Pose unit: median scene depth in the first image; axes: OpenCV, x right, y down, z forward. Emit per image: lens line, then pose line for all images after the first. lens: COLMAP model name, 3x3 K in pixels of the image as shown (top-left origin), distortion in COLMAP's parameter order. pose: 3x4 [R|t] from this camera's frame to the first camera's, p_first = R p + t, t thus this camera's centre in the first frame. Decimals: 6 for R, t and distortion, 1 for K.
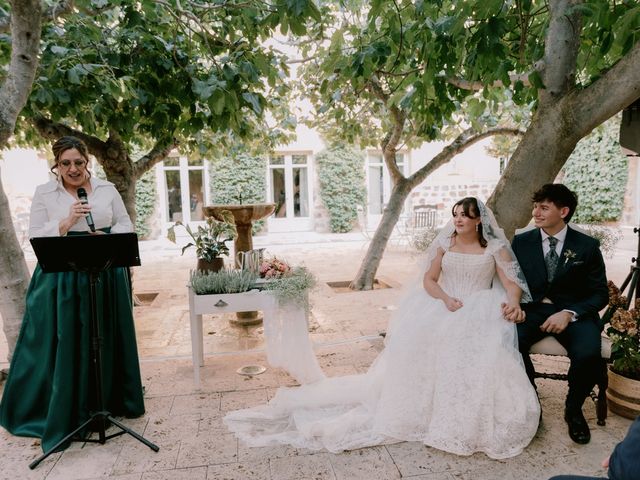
lens RADIAL K [[498.2, 0, 311.5], [0, 498.2, 240.1], [0, 0, 1]] dist [-0.000301, 0.008385]
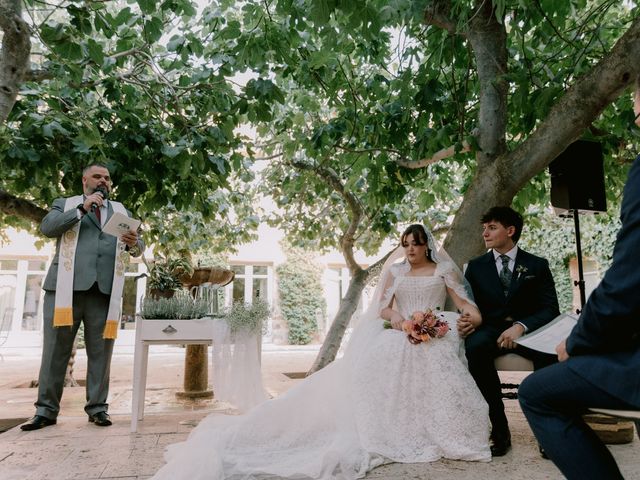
lens RADIAL K [[498.2, 0, 311.5], [0, 498.2, 240.1], [0, 0, 1]] dist [-0.000301, 0.008385]
pose [[0.996661, 0.034177, 0.074148, 0.005522], [-0.008549, 0.946863, -0.321522, 0.181563], [-0.081197, 0.319815, 0.943994, 0.029031]]
